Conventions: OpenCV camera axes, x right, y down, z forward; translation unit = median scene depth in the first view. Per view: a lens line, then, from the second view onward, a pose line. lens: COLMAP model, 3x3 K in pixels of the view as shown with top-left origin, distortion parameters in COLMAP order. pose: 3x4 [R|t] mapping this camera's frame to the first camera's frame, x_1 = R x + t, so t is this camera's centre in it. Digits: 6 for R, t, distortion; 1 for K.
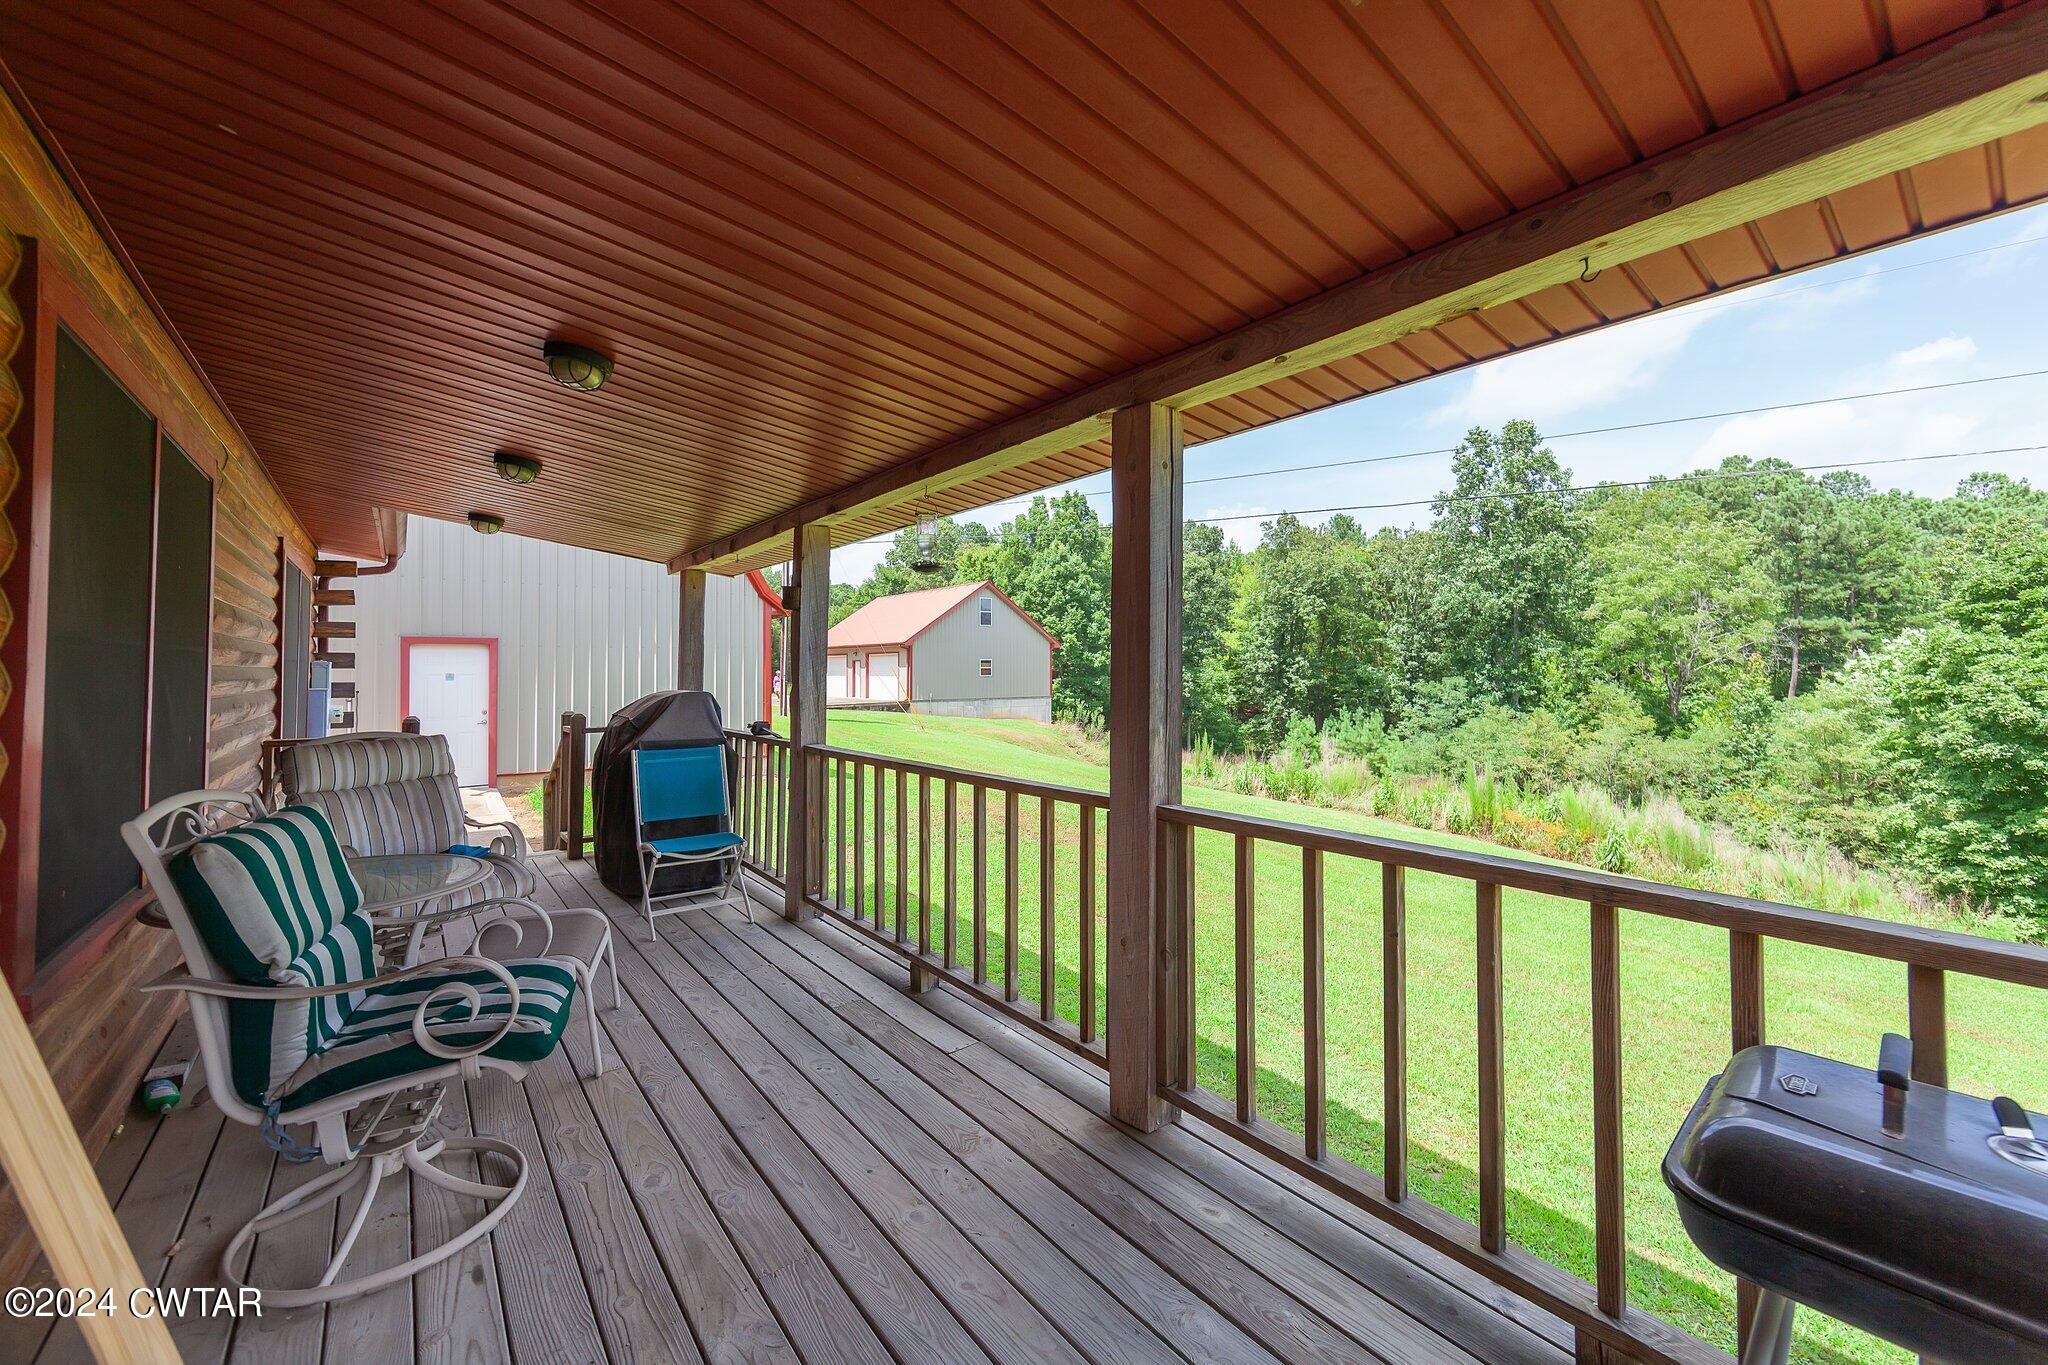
lens RADIAL K [[818.5, 0, 1043.5], [0, 818.5, 673.4], [0, 0, 1]] dist [-0.000518, -0.009312]
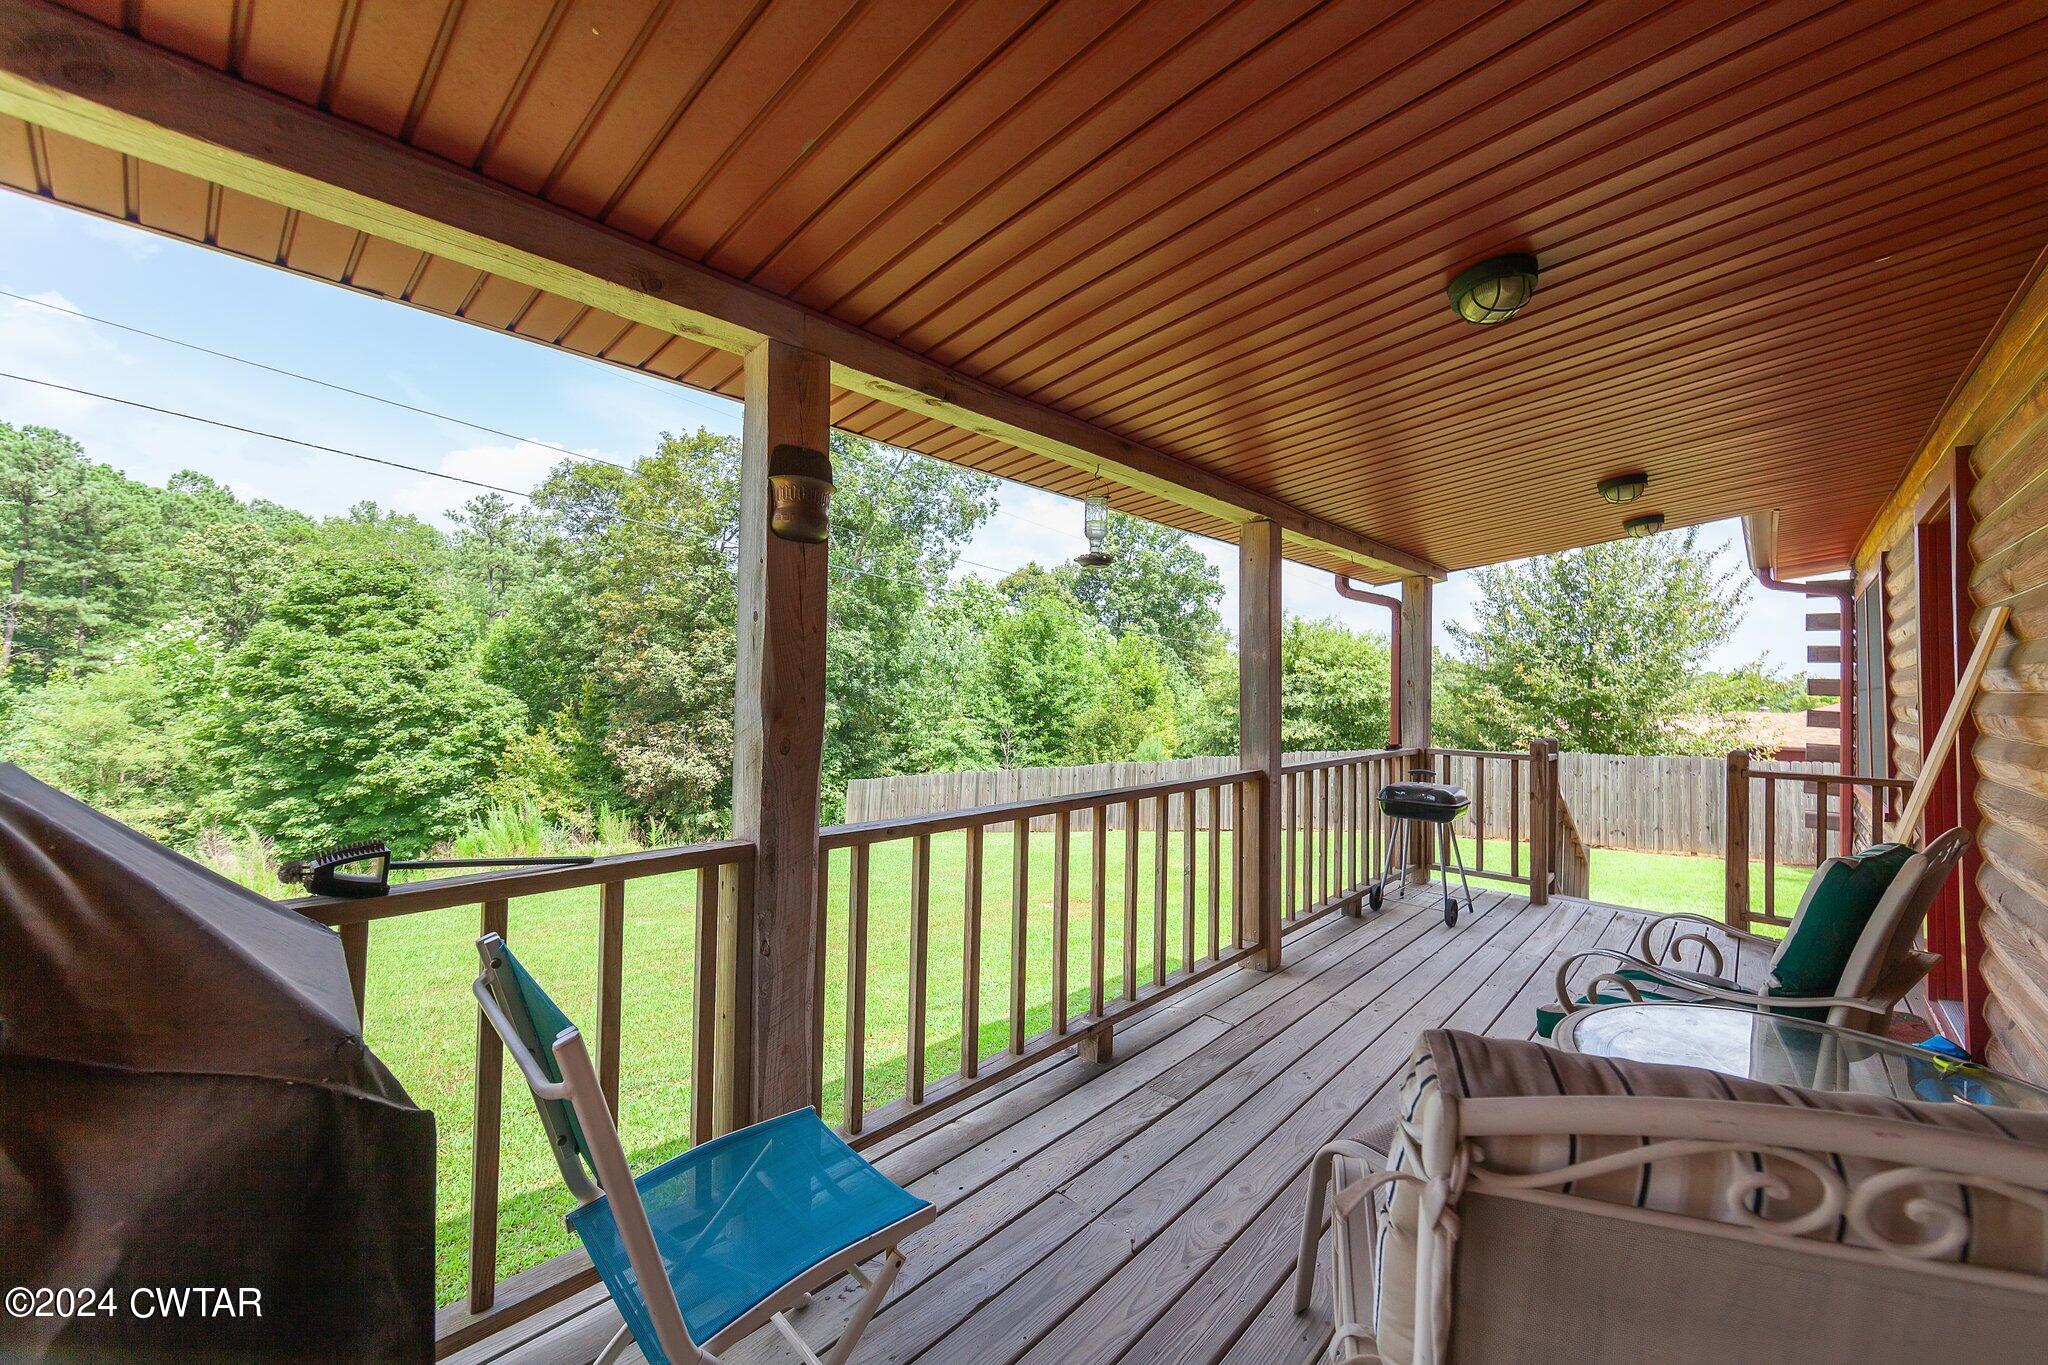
lens RADIAL K [[818.5, 0, 1043.5], [0, 818.5, 673.4], [0, 0, 1]] dist [-0.000518, -0.009312]
pose [[-0.189875, 0.011465, 0.981741, -0.161355], [-0.027563, 0.999475, -0.017003, 0.000288], [-0.981421, -0.030288, -0.189460, 0.202596]]
